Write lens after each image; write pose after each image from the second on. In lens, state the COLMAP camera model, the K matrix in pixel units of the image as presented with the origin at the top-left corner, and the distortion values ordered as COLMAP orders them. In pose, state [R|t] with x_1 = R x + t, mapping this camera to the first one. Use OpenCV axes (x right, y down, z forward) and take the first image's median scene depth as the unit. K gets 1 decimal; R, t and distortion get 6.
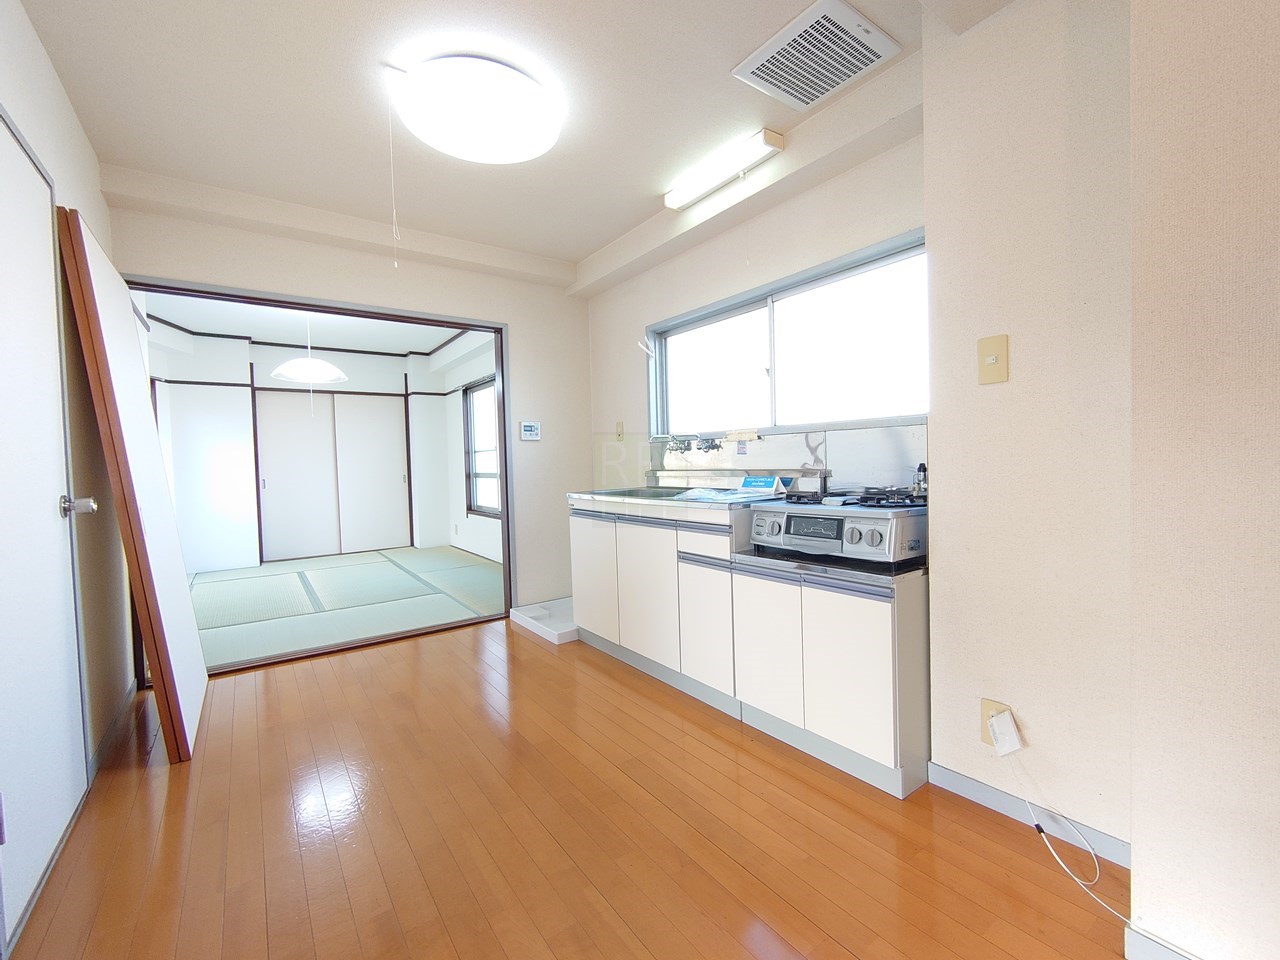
lens RADIAL K [[546.2, 0, 640.0], [0, 546.2, 480.0], [0, 0, 1]] dist [0.003132, -0.005243]
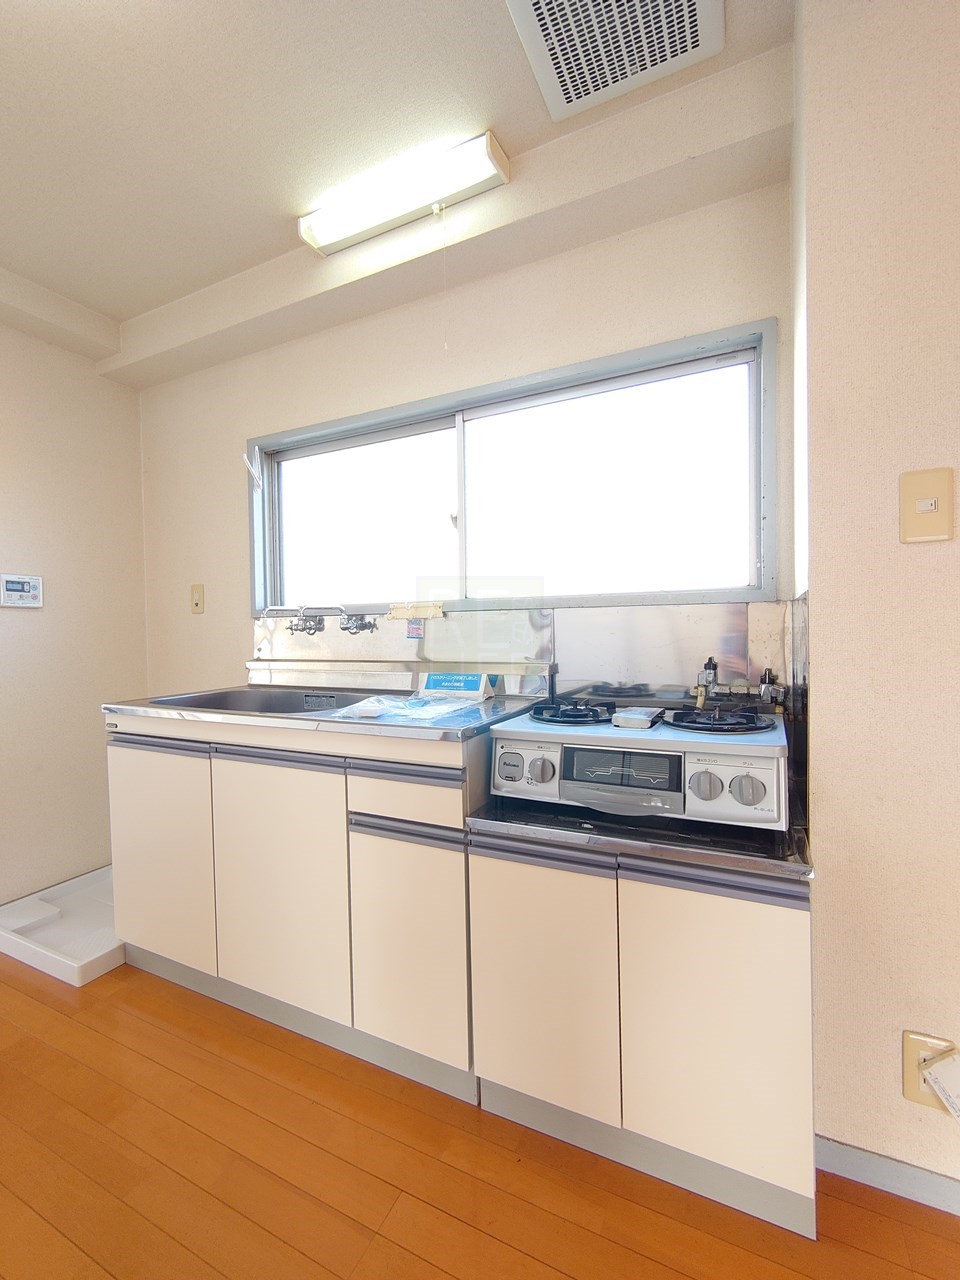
lens RADIAL K [[546.2, 0, 478.5], [0, 546.2, 645.2], [0, 0, 1]] dist [0.003132, -0.005243]
pose [[0.880824, 0.003843, 0.473427, -0.070232], [0.007033, 0.999750, -0.021202, -0.025524], [-0.473391, 0.022005, 0.880578, 0.388249]]
